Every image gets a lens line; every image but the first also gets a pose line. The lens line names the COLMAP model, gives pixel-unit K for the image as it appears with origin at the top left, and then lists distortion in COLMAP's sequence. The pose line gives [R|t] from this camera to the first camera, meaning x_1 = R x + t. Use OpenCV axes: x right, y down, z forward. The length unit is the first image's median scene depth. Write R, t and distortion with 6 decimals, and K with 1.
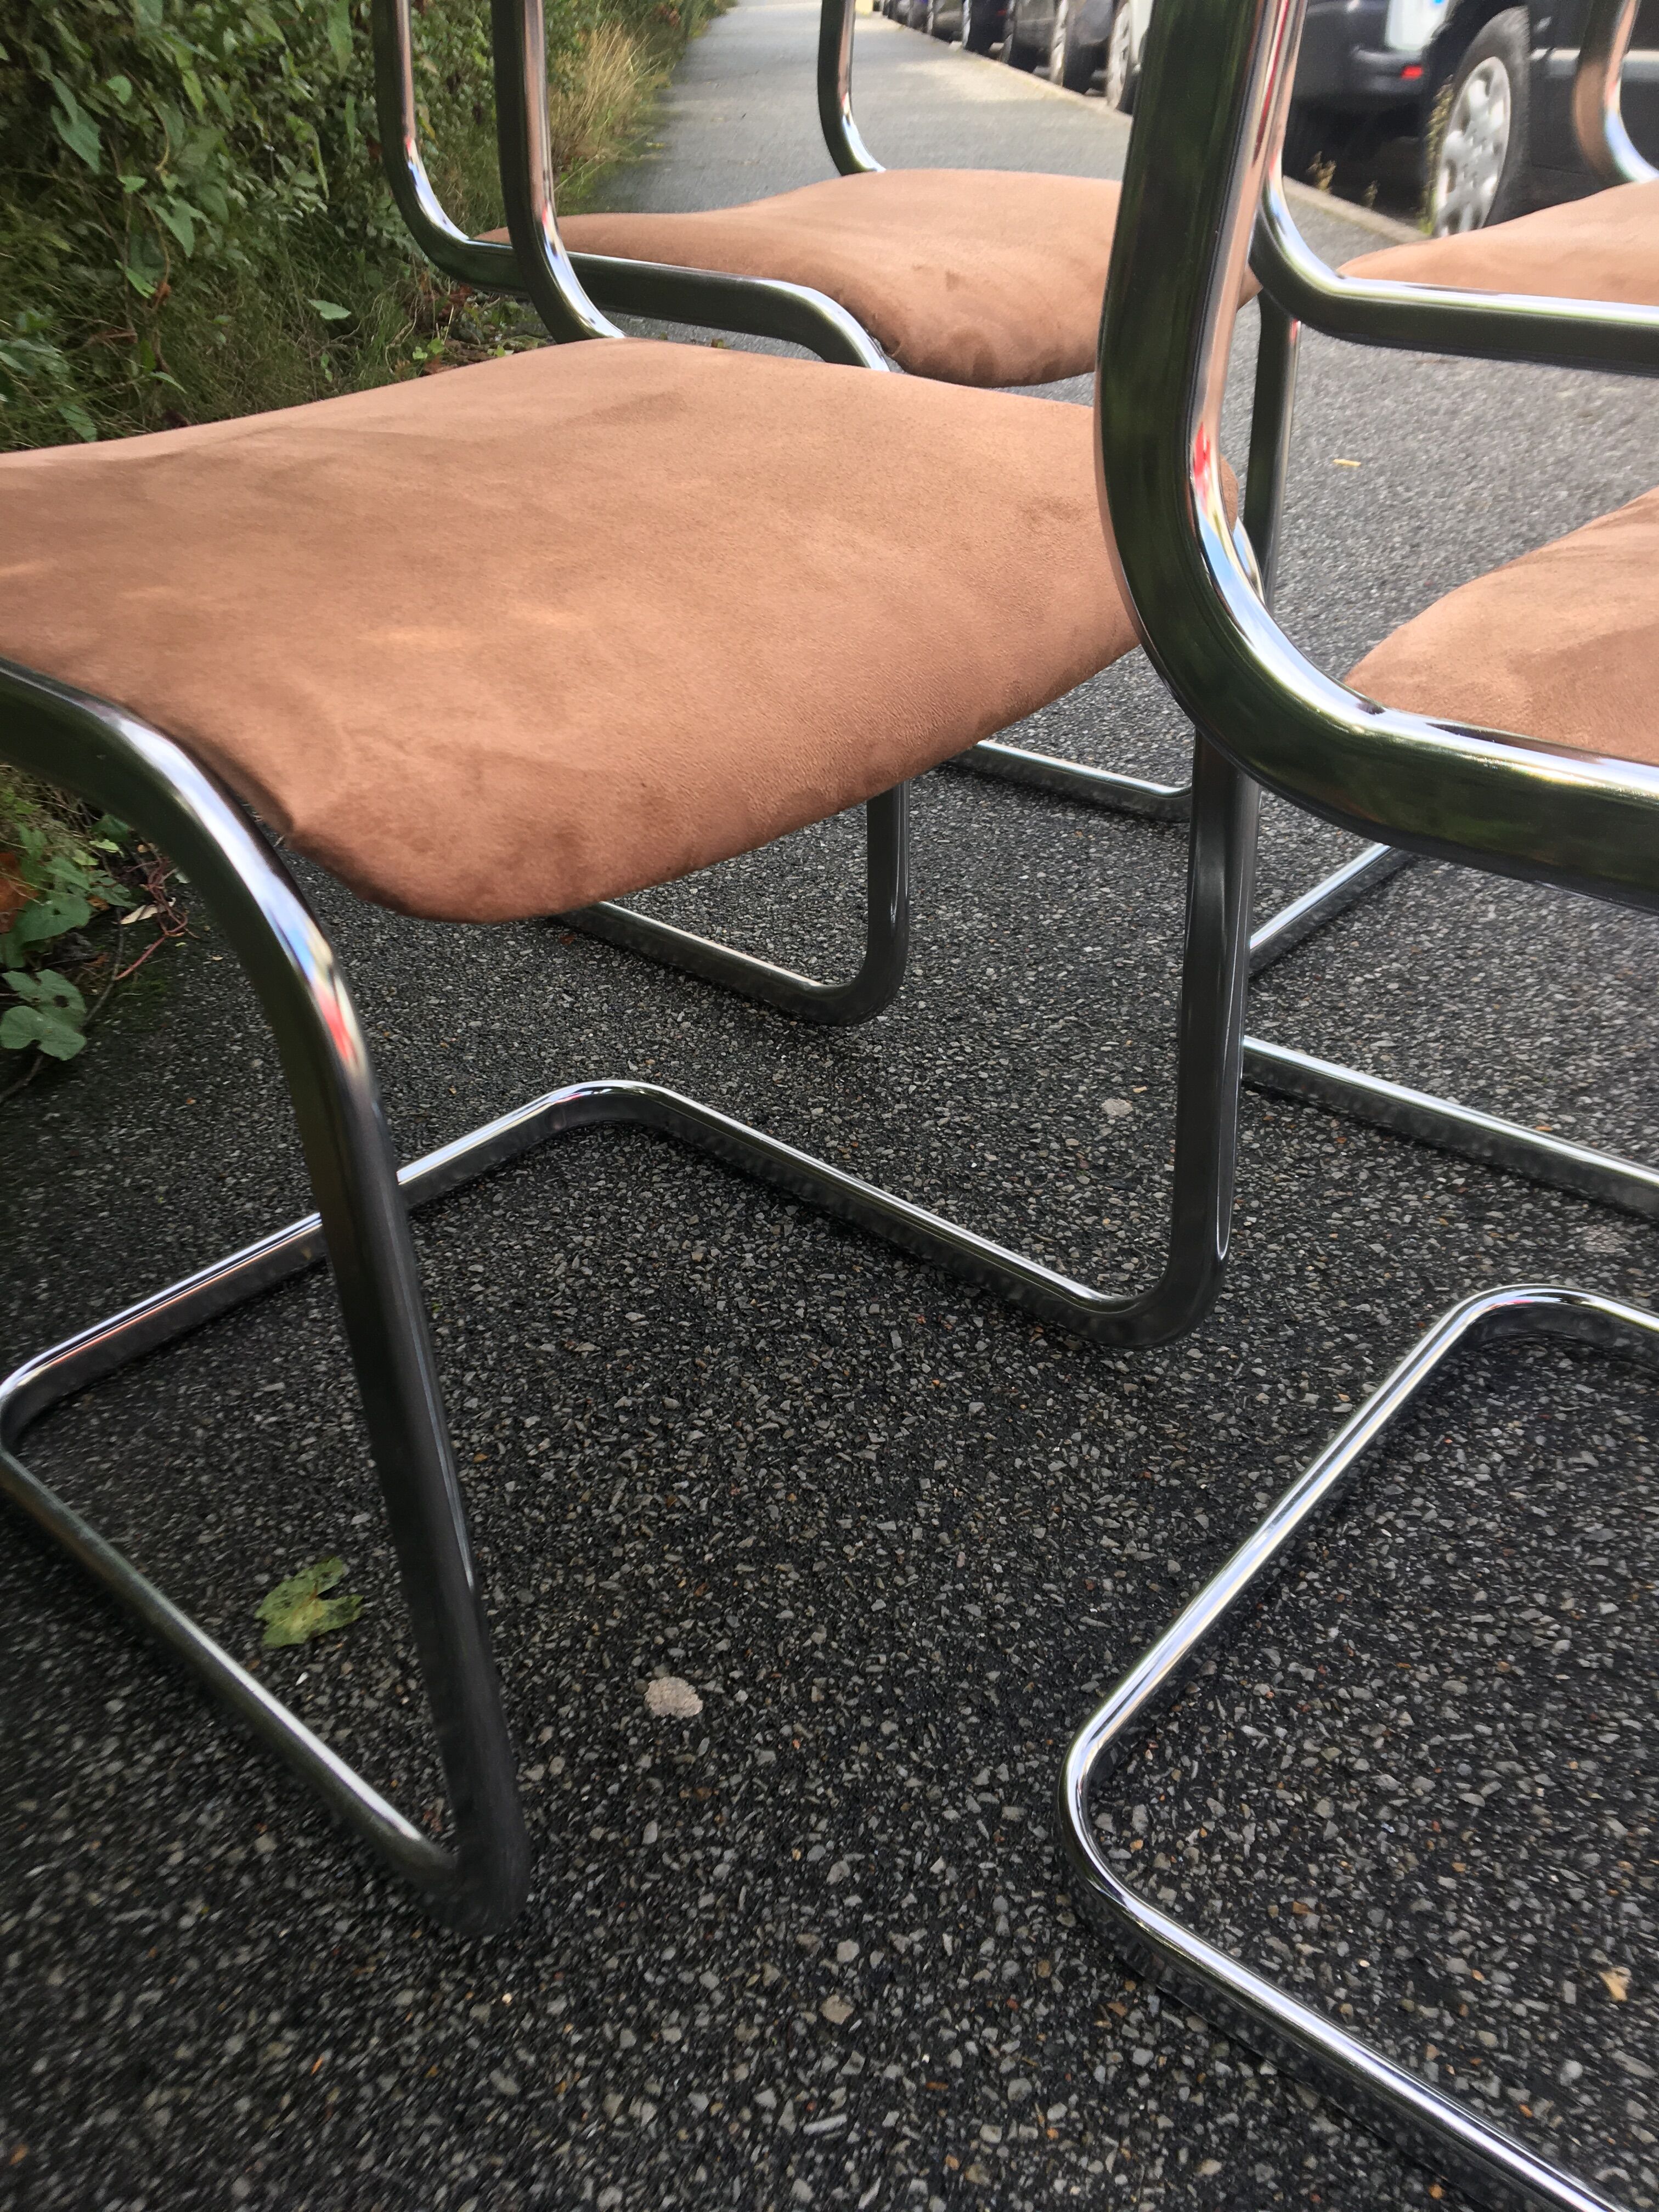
lens RADIAL K [[1850.9, 0, 829.5], [0, 1850.9, 1106.0], [0, 0, 1]] dist [0.097310, -0.139120]
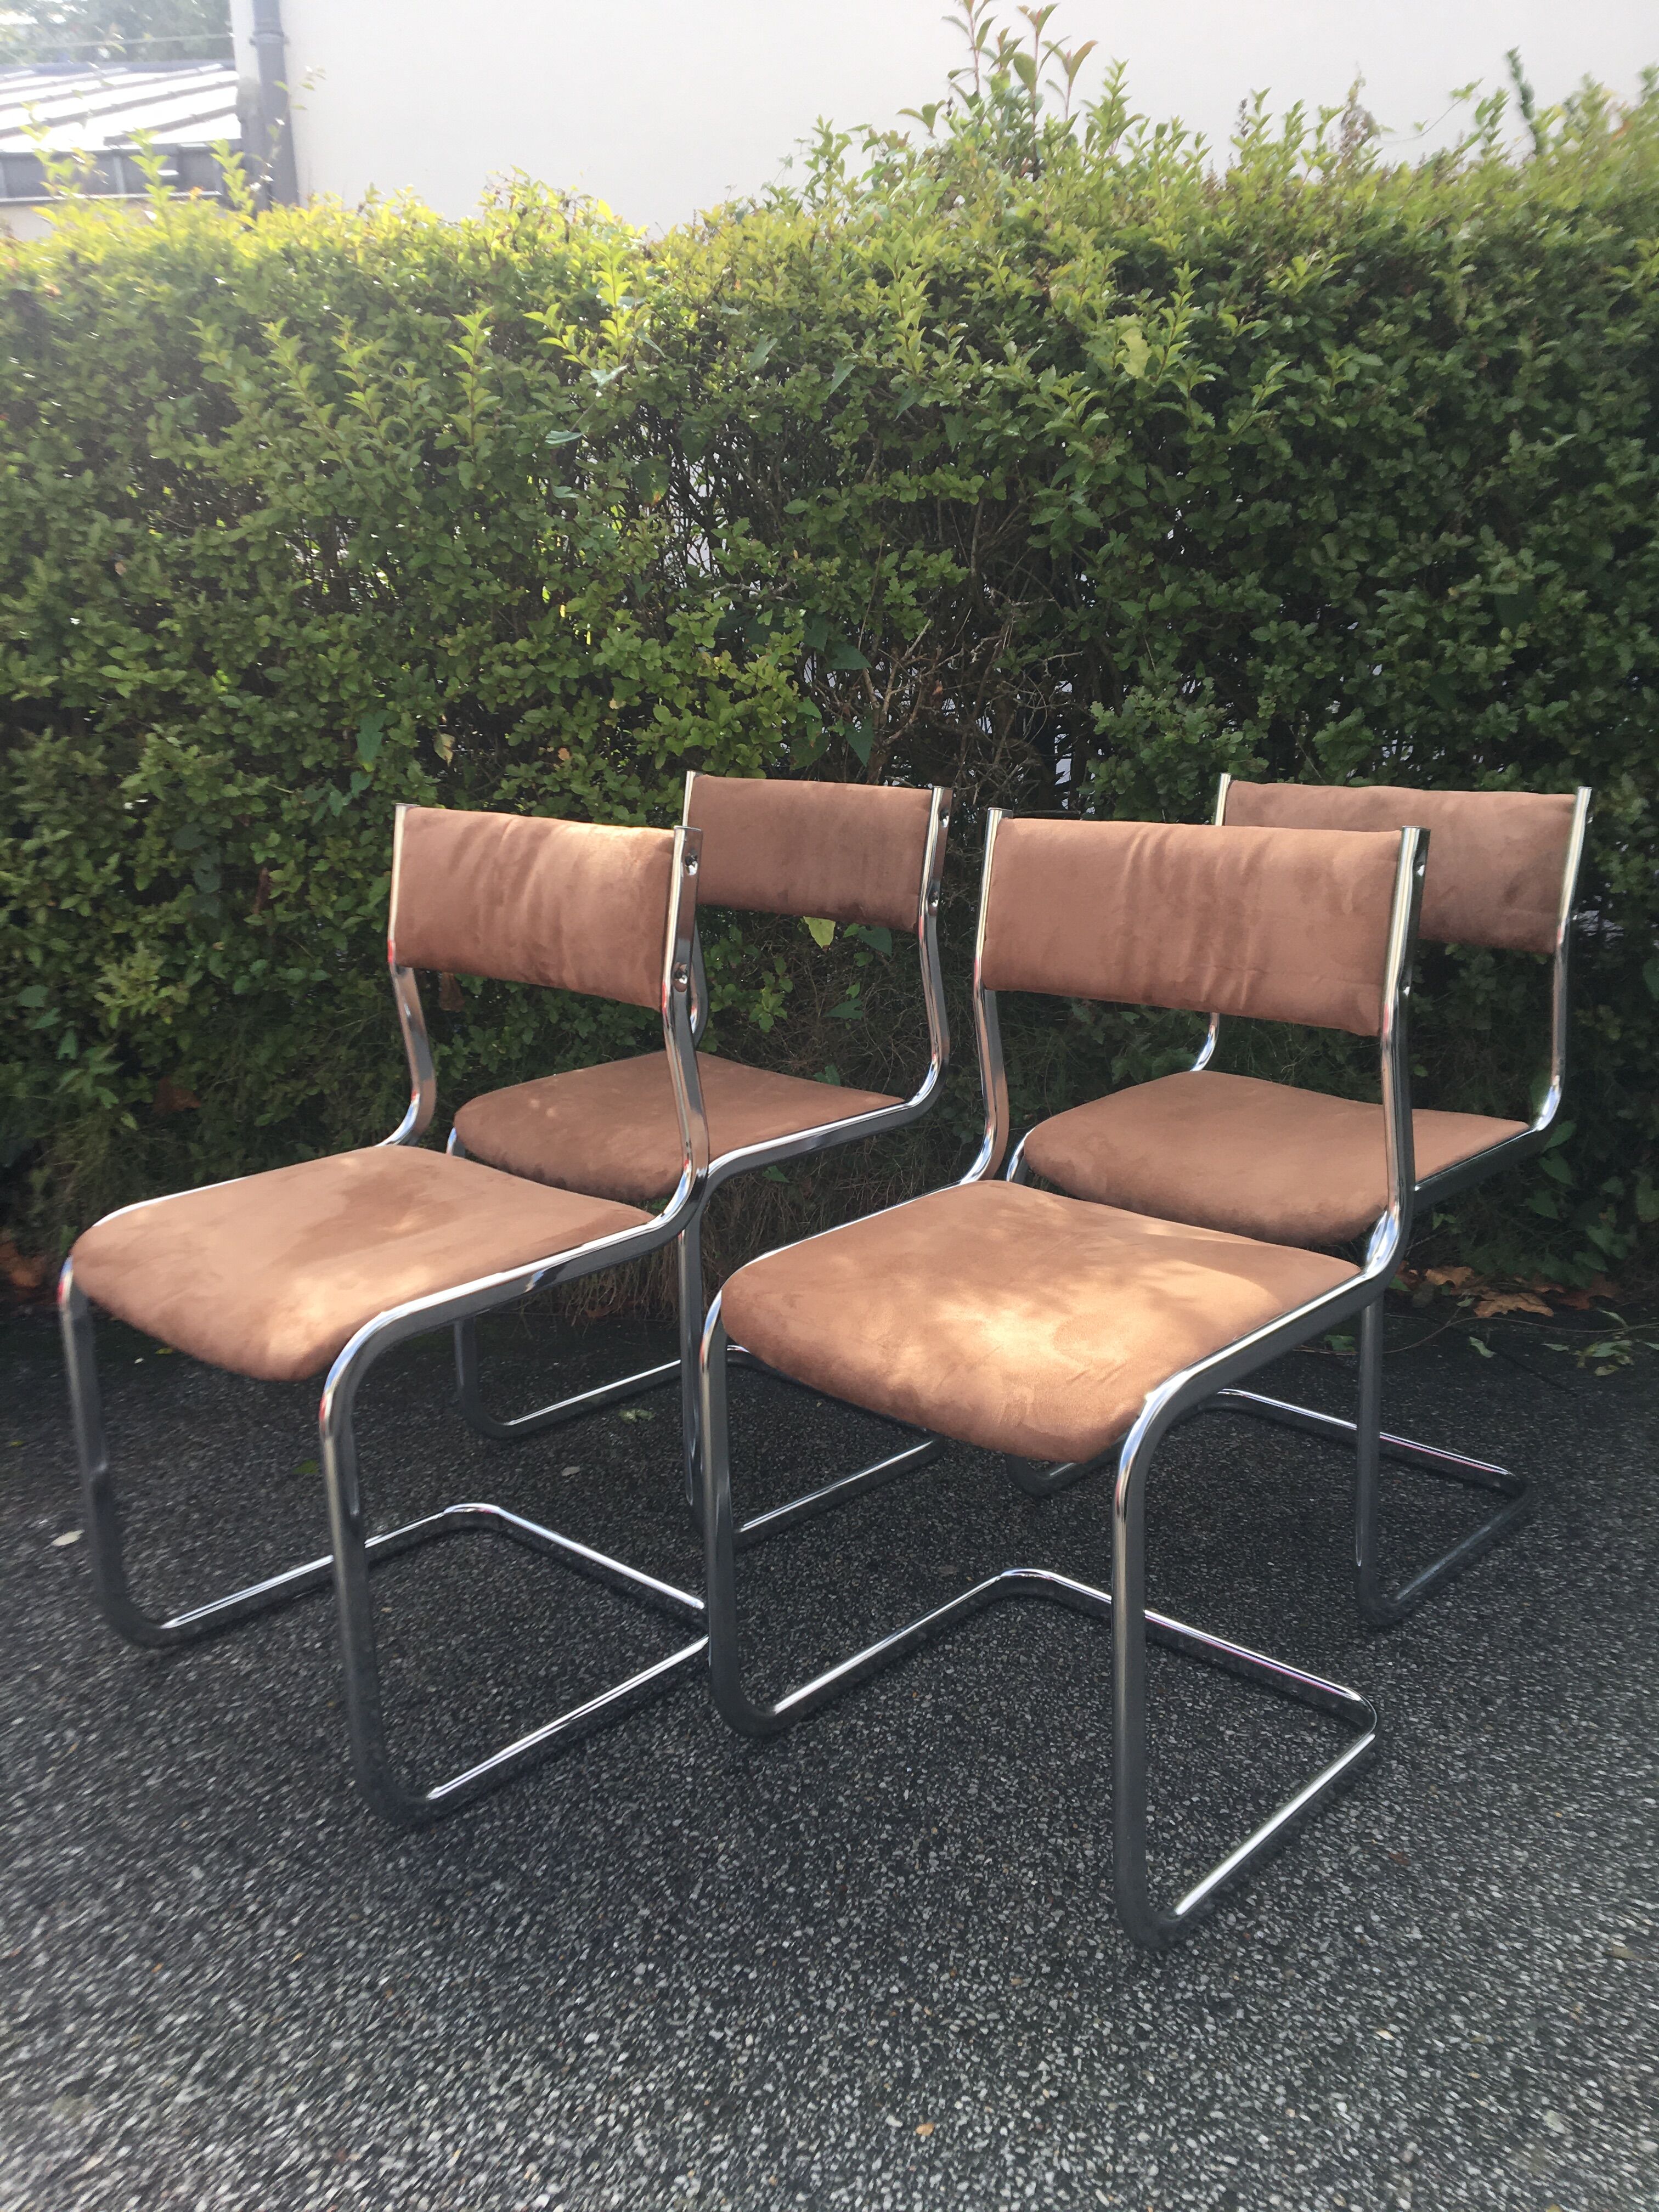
lens RADIAL K [[1850.9, 0, 829.5], [0, 1850.9, 1106.0], [0, 0, 1]] dist [0.097310, -0.139120]
pose [[-0.029776, 0.276434, -0.960572, 2.636037], [-0.511631, 0.821350, 0.252228, -1.138418], [0.858689, 0.498968, 0.116976, 0.734827]]
